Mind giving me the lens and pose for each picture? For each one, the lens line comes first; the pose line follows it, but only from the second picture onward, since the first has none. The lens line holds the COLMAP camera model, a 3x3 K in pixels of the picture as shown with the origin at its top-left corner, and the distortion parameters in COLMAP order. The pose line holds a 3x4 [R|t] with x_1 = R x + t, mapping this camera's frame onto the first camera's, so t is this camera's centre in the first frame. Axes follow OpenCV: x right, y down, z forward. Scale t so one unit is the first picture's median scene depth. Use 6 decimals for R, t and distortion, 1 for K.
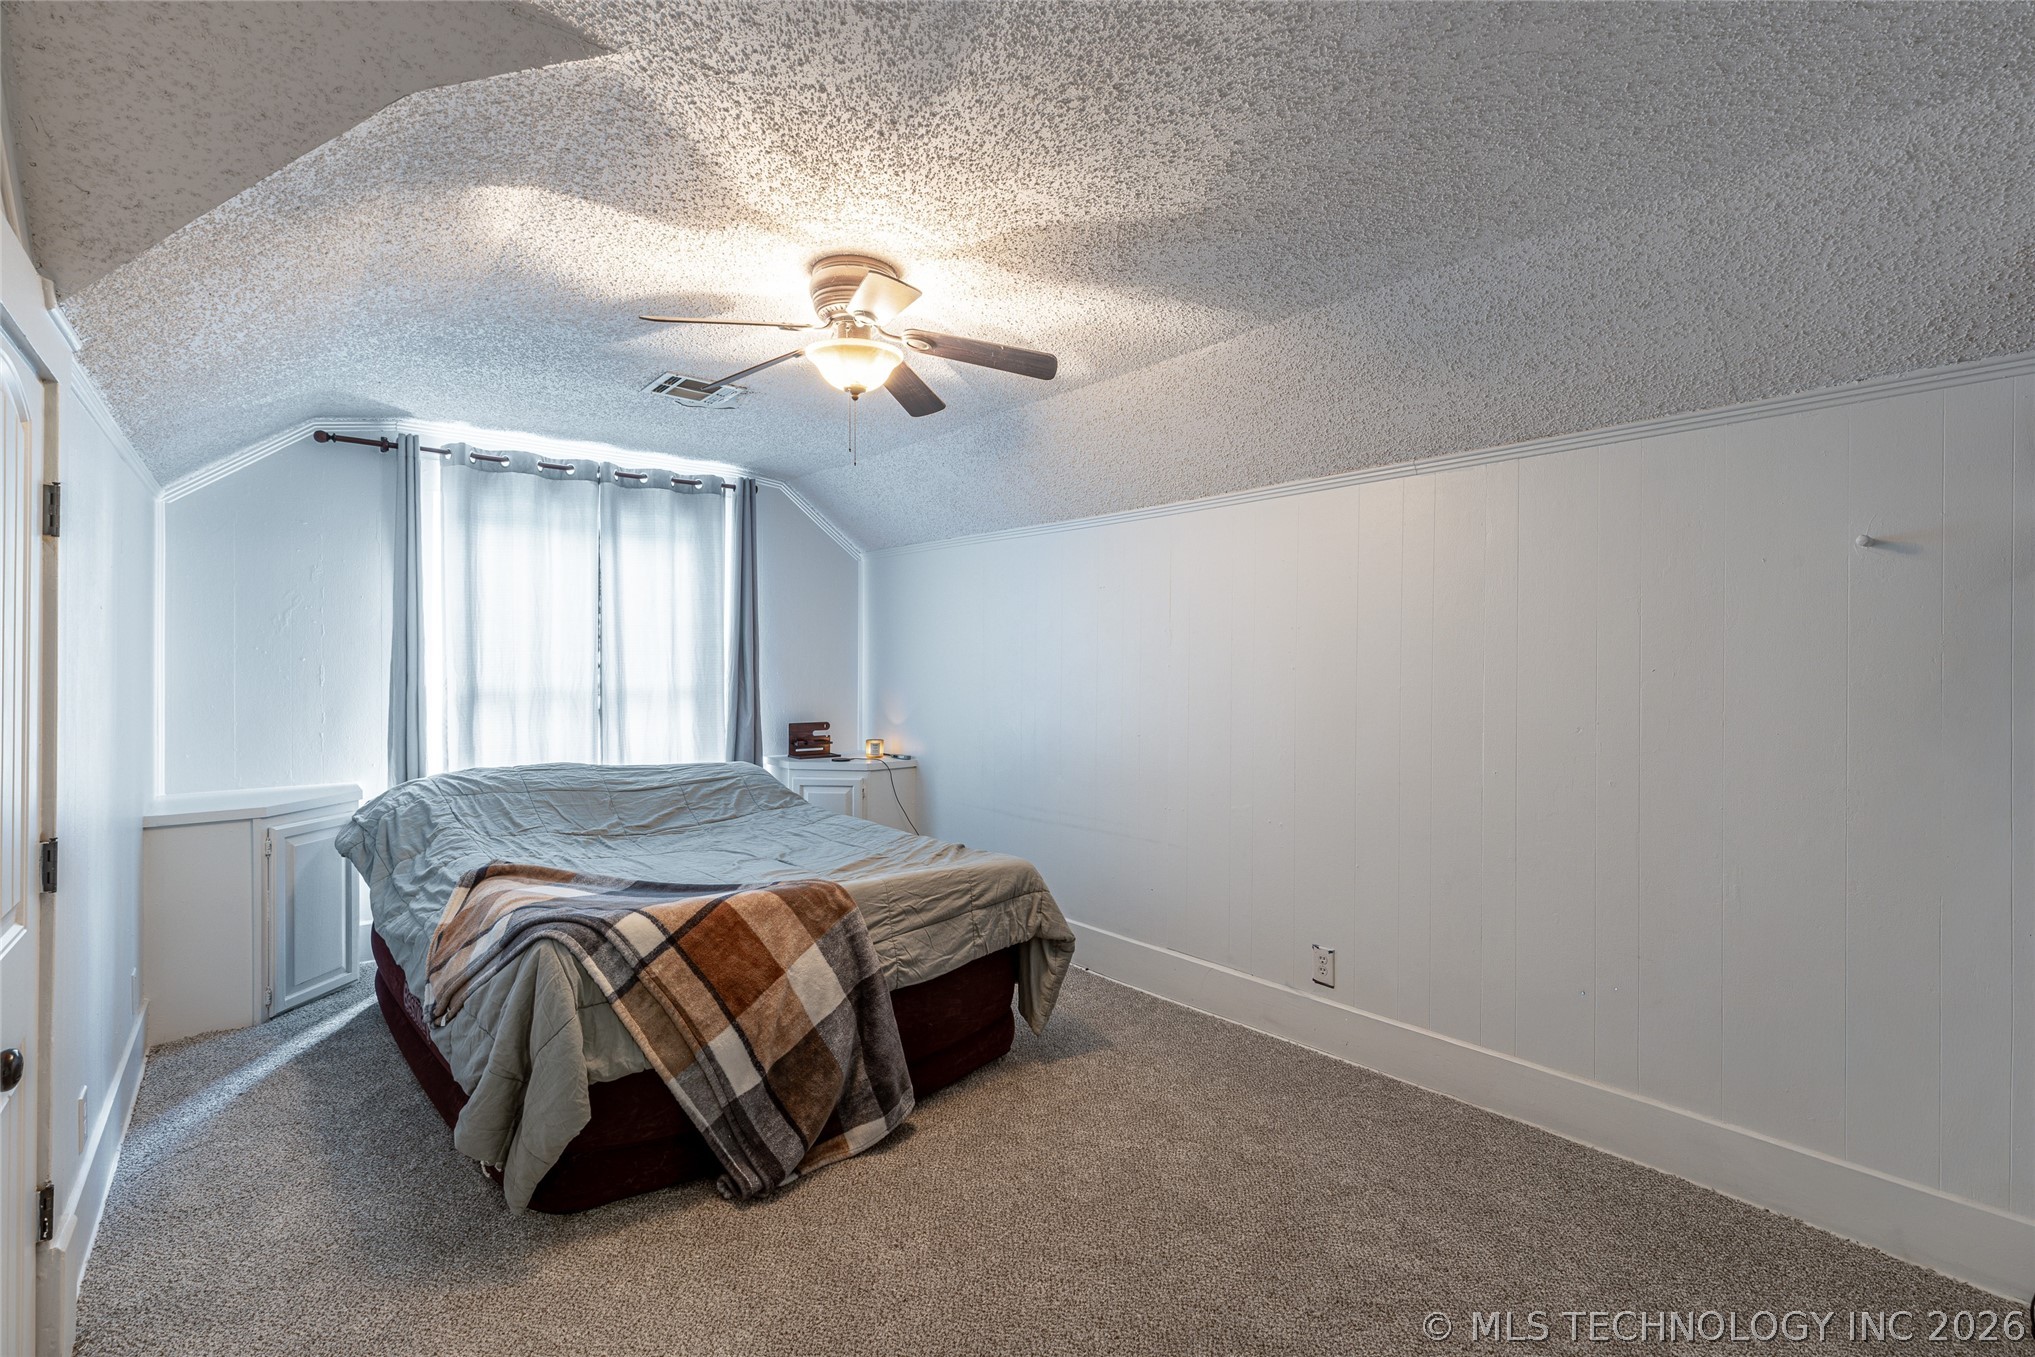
lens RADIAL K [[905.9, 0, 1023.3], [0, 905.9, 665.5], [0, 0, 1]] dist [0.003822, 0.000023]
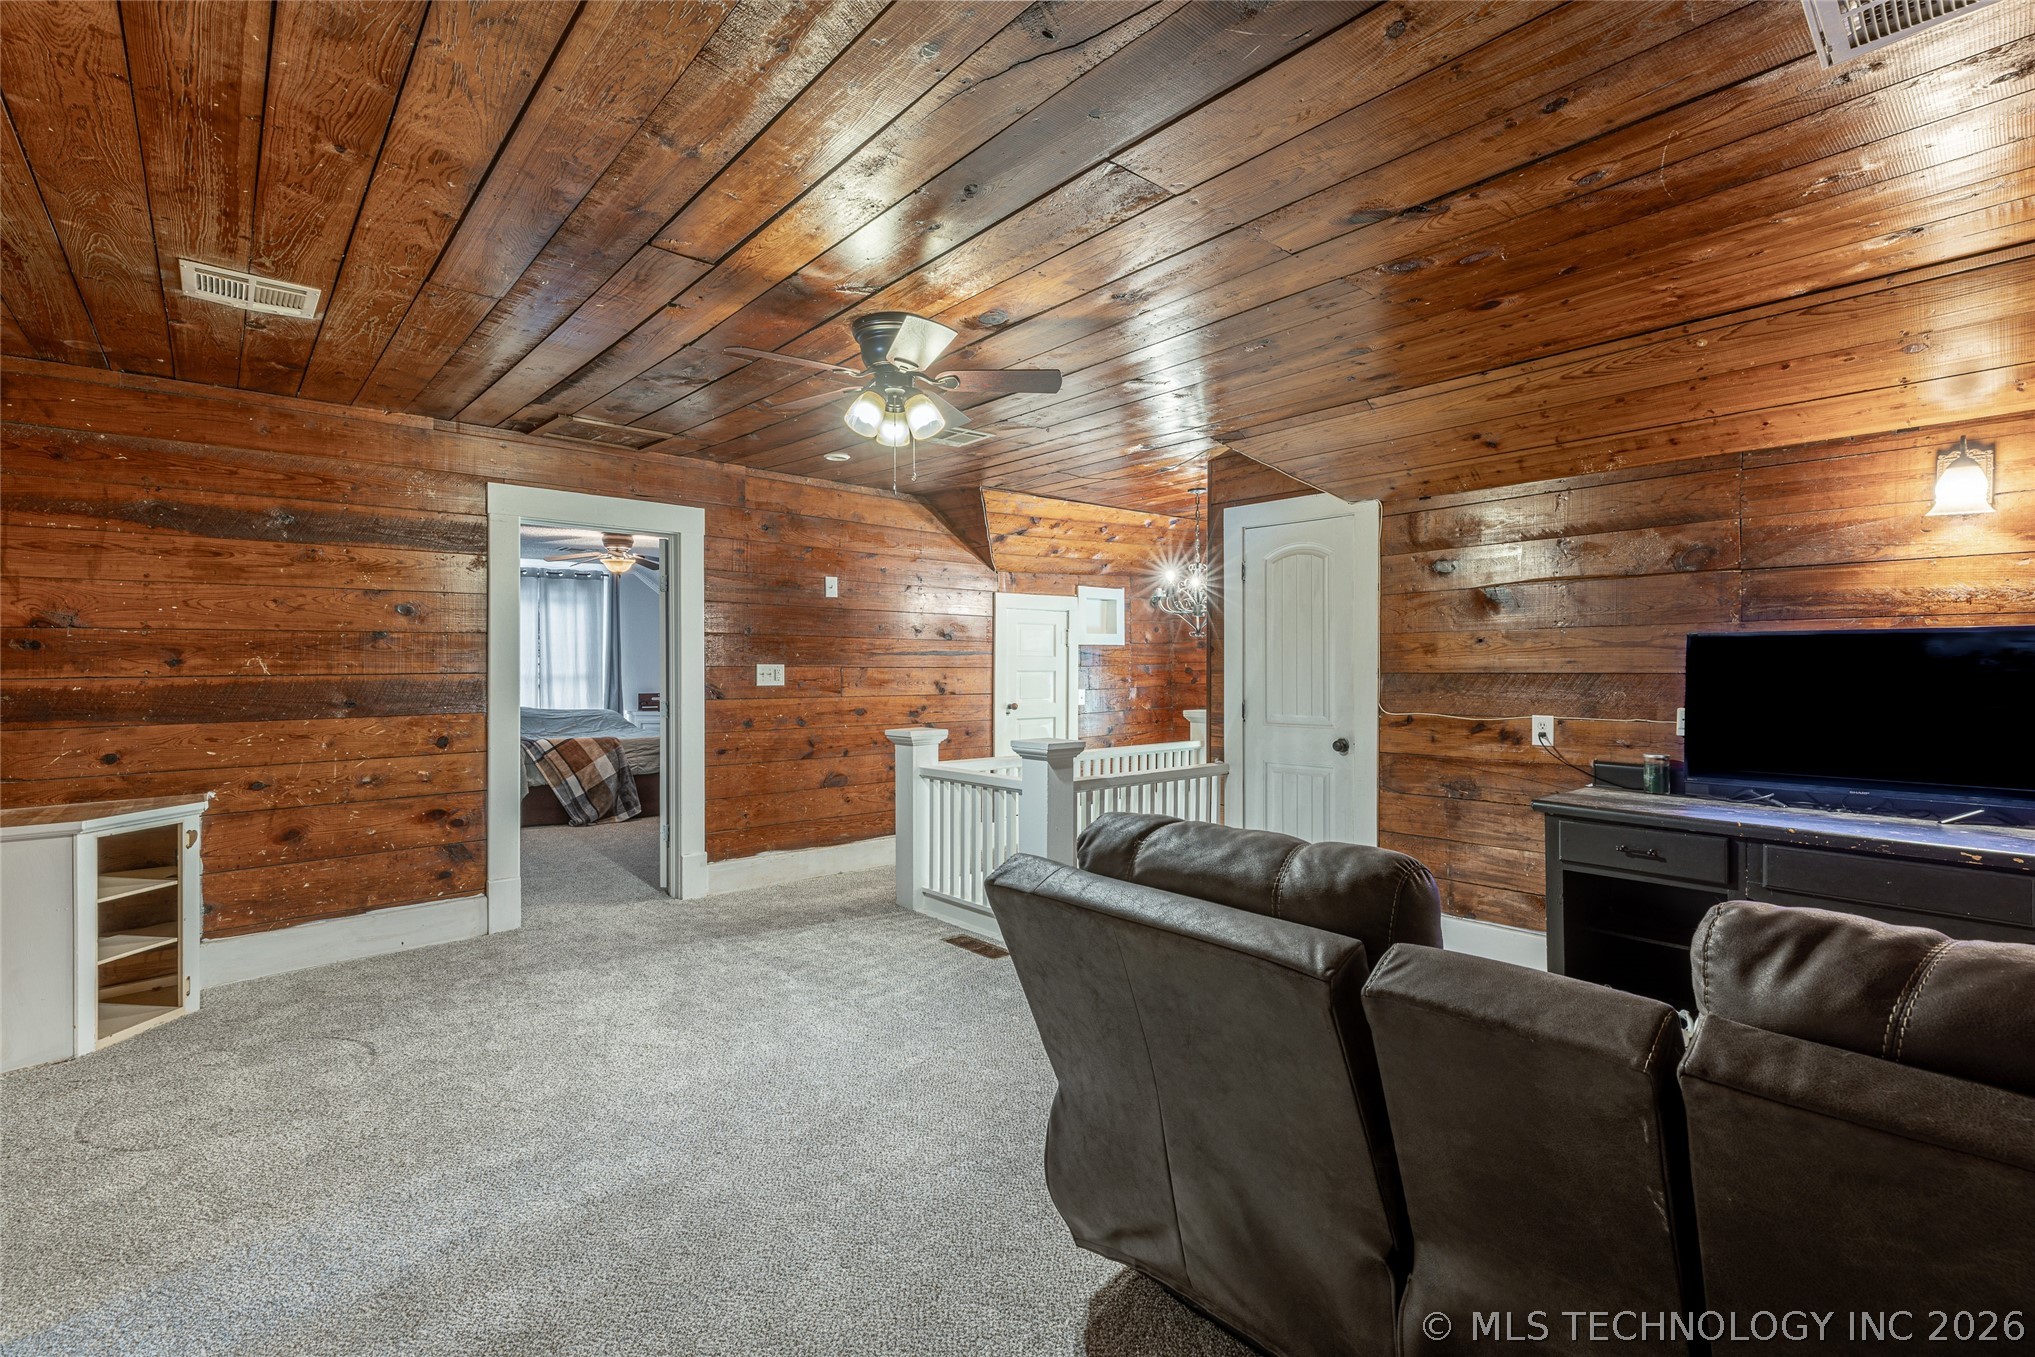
lens RADIAL K [[905.9, 0, 1020.8], [0, 905.9, 677.5], [0, 0, 1]] dist [0.003822, 0.000023]
pose [[0.999640, -0.000828, 0.026806, 1.080918], [0.000428, 0.999888, 0.014927, 0.001583], [-0.026815, -0.014910, 0.999529, -2.071313]]
